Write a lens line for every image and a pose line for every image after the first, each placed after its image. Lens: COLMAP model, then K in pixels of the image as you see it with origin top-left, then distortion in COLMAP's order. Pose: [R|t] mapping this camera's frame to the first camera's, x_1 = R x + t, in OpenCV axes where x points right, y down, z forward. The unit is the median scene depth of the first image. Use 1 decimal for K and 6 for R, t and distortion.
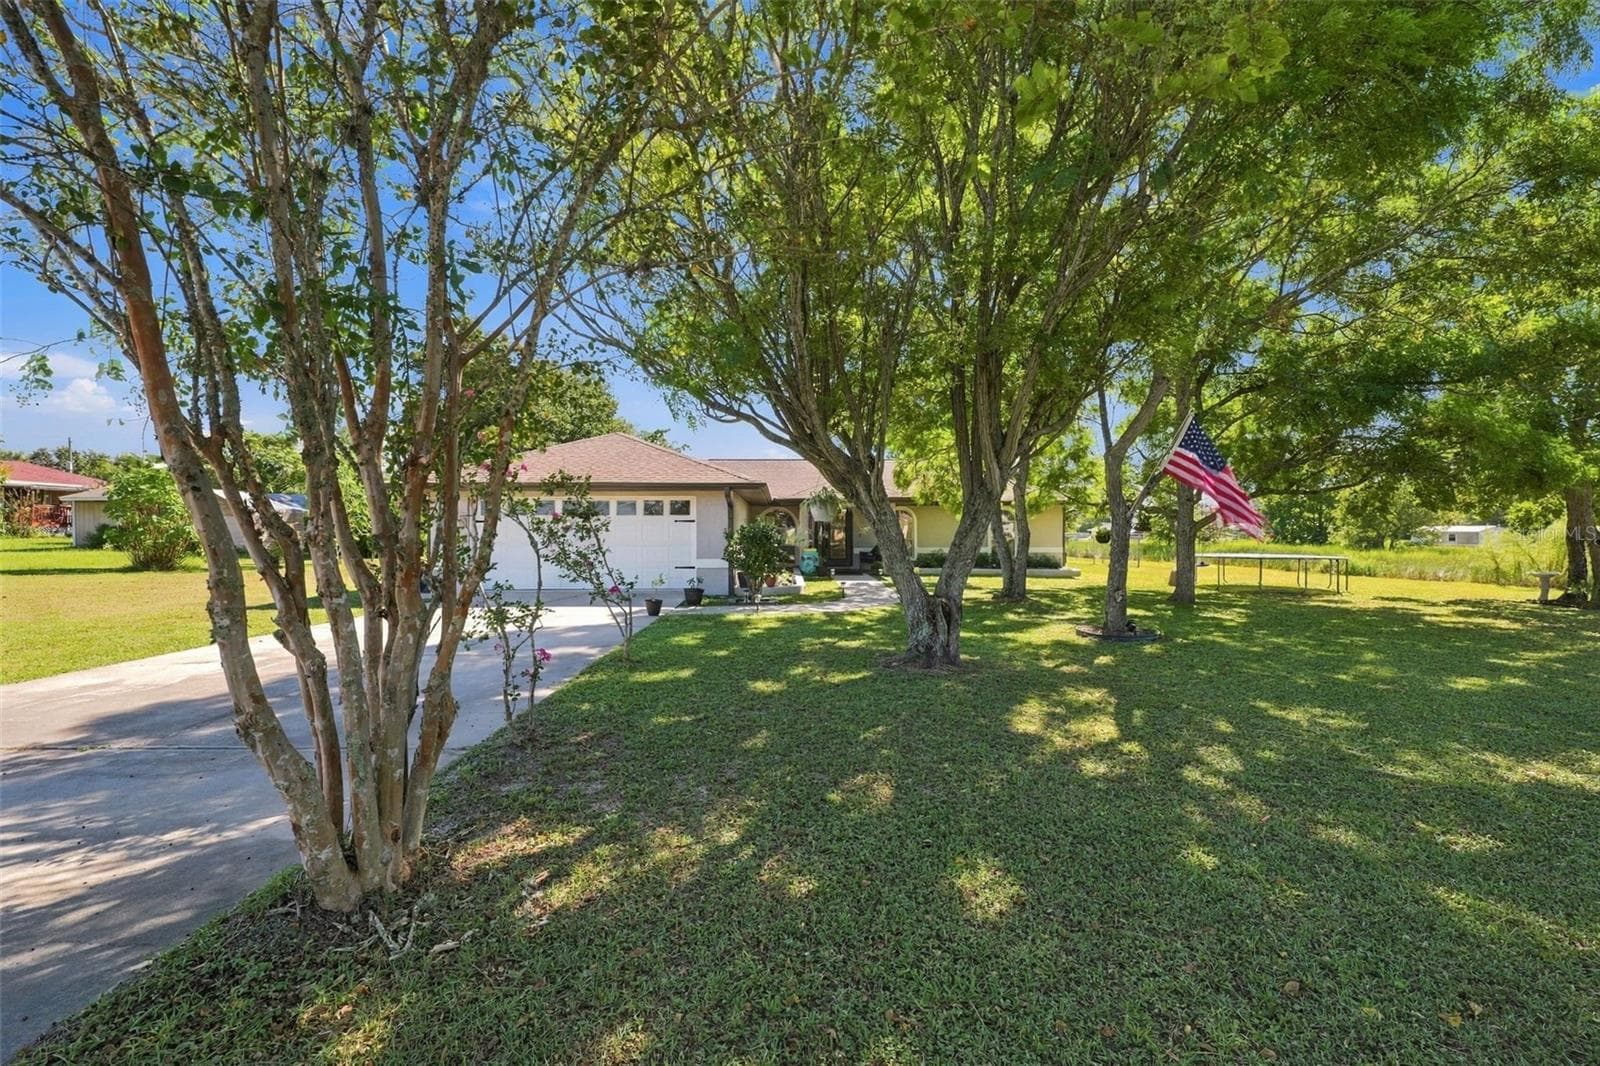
lens RADIAL K [[652.0, 0, 801.4], [0, 652.0, 535.1], [0, 0, 1]] dist [-0.000077, -0.000356]
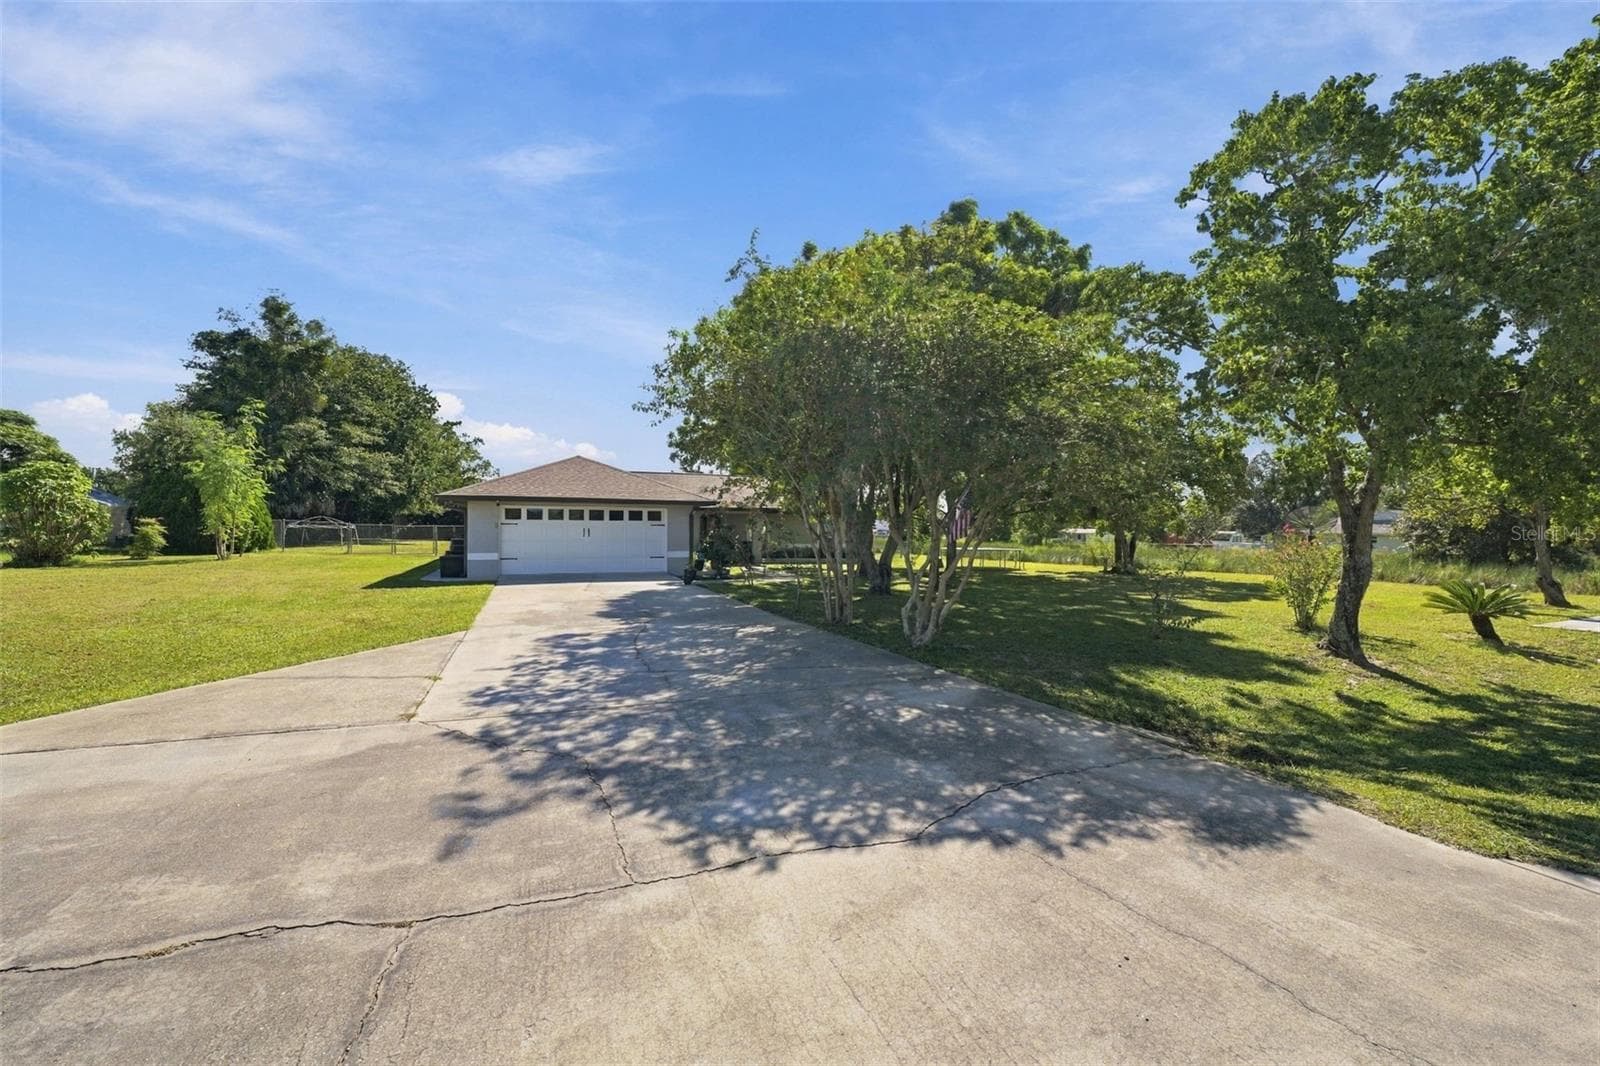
lens RADIAL K [[652.0, 0, 801.4], [0, 652.0, 535.1], [0, 0, 1]] dist [-0.000077, -0.000356]
pose [[0.930575, 0.006466, 0.366045, -0.296234], [-0.008685, 0.999953, 0.004416, -0.005982], [-0.365999, -0.007289, 0.930587, -0.337208]]
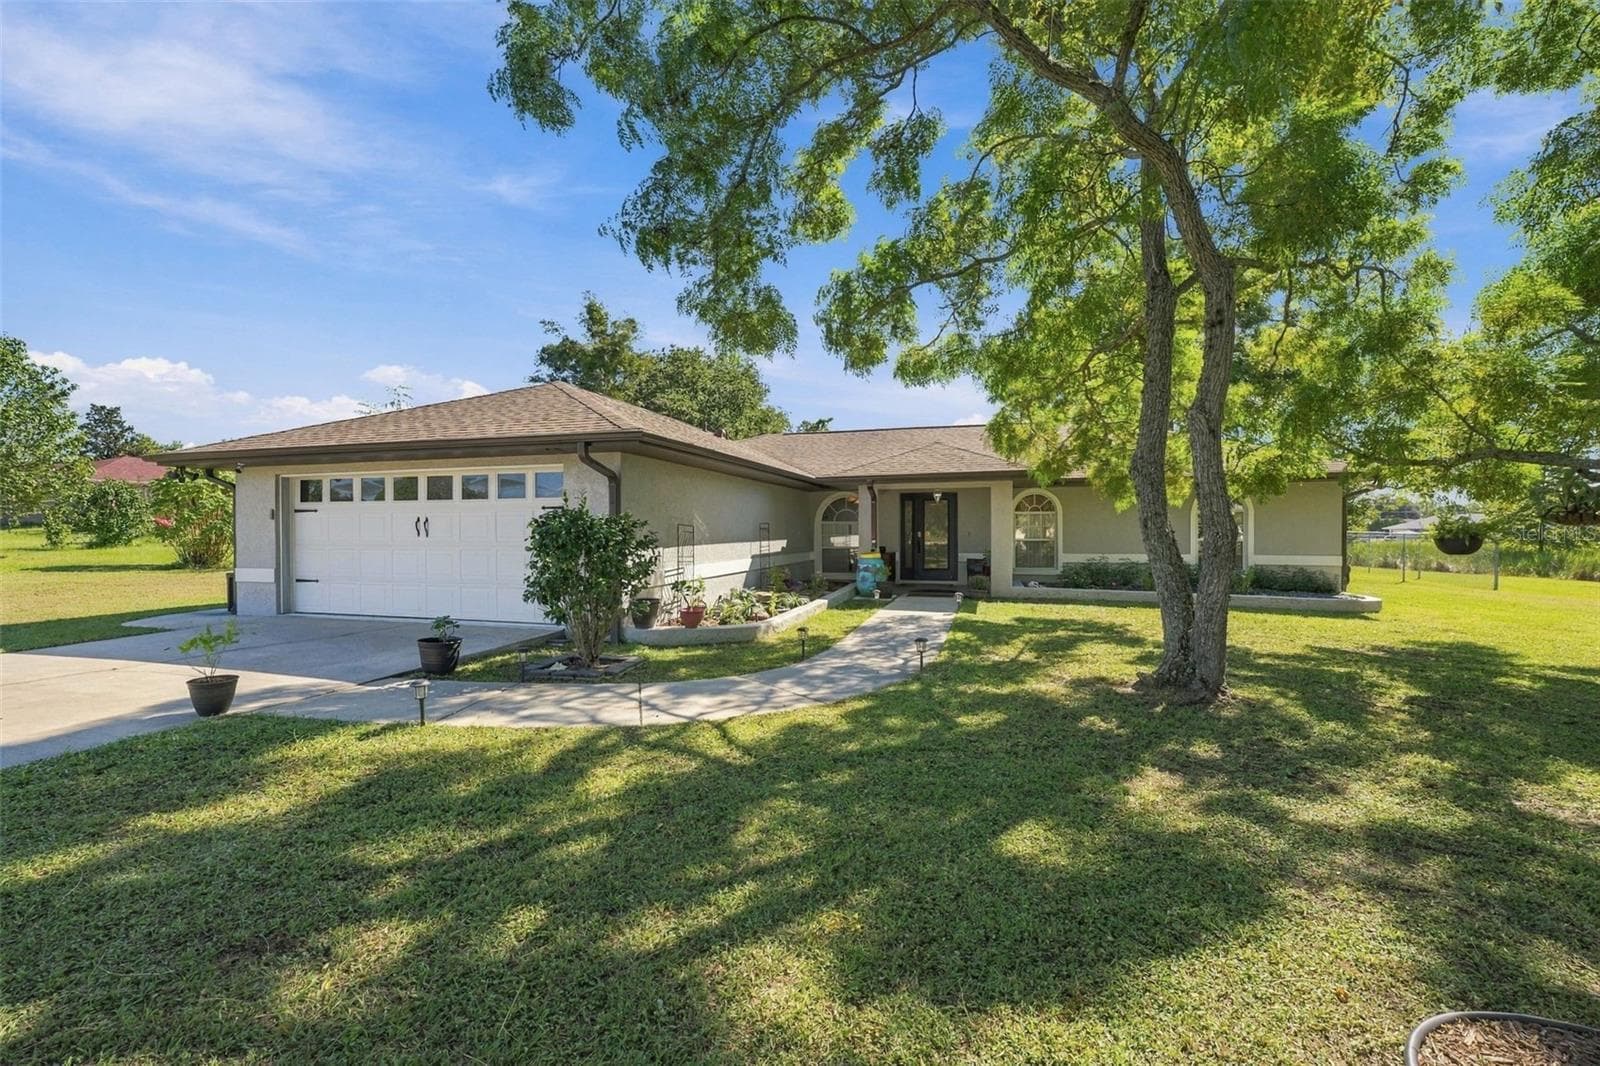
lens RADIAL K [[652.0, 0, 801.4], [0, 652.0, 535.1], [0, 0, 1]] dist [-0.000077, -0.000356]
pose [[0.951234, 0.003026, -0.308456, 0.152090], [-0.002146, 0.999993, 0.003193, 0.000188], [0.308463, -0.002375, 0.951233, 0.373999]]
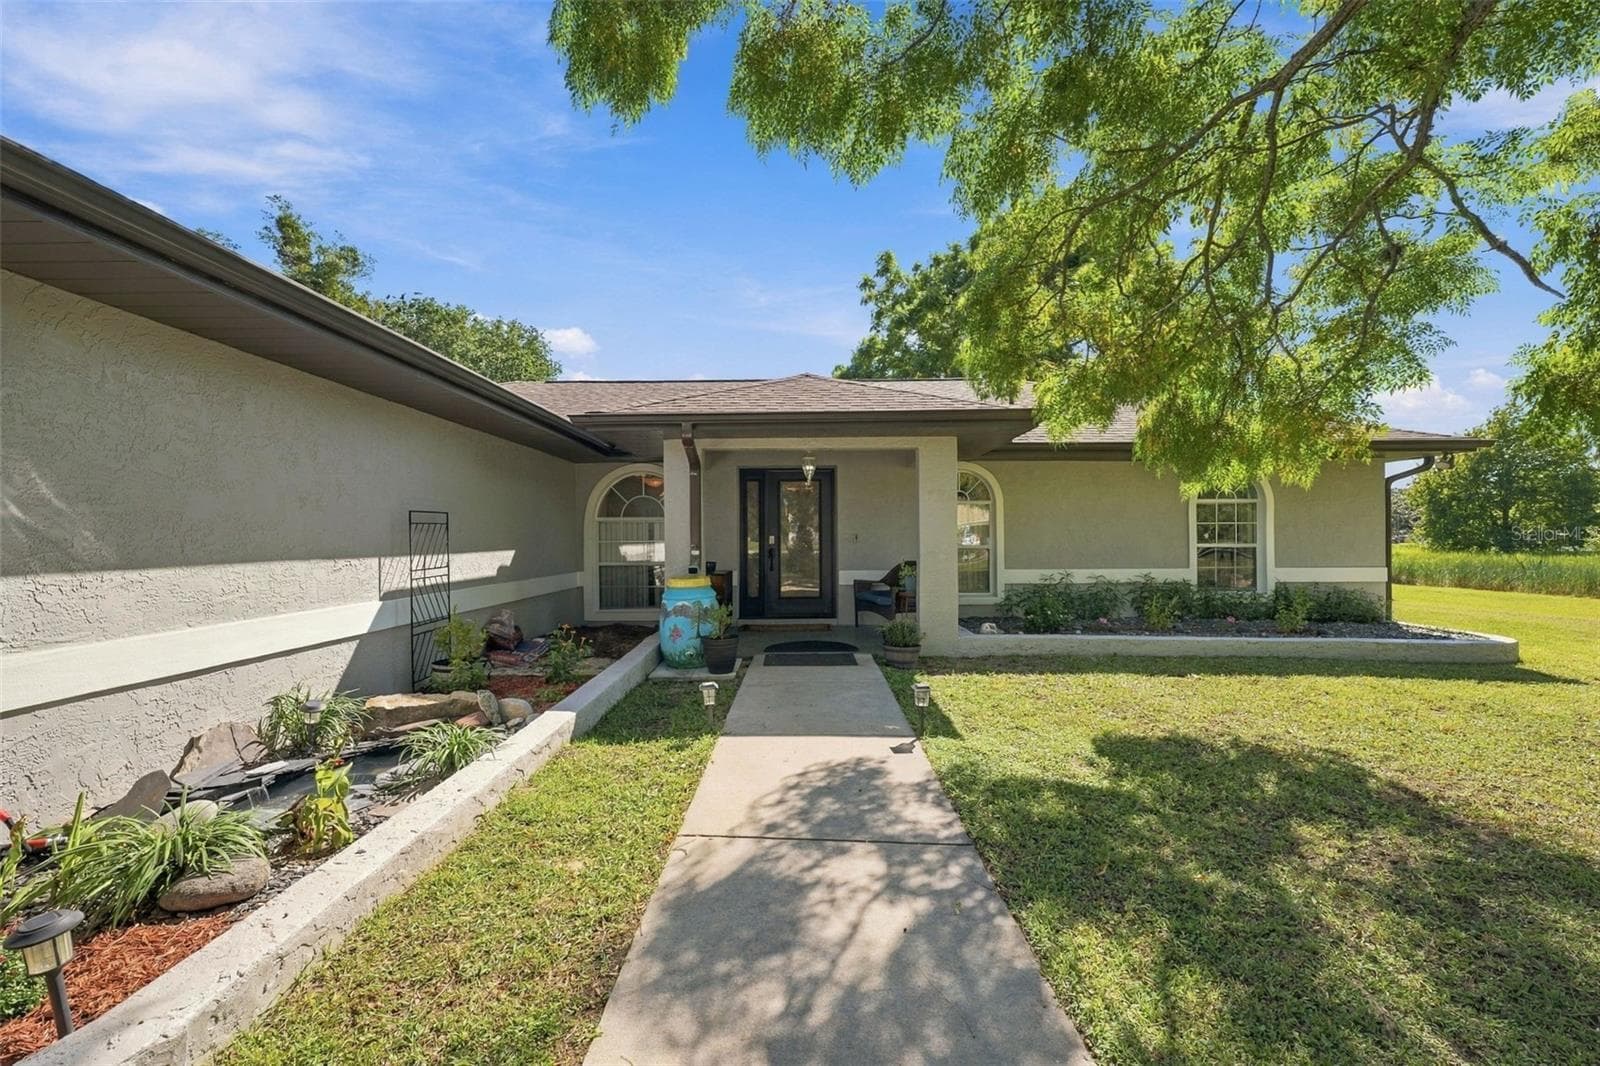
lens RADIAL K [[652.0, 0, 801.4], [0, 652.0, 535.1], [0, 0, 1]] dist [-0.000077, -0.000356]
pose [[0.999610, -0.002021, -0.027868, 0.079349], [0.001777, 0.999960, -0.008775, 0.002650], [0.027885, 0.008722, 0.999573, 0.704087]]
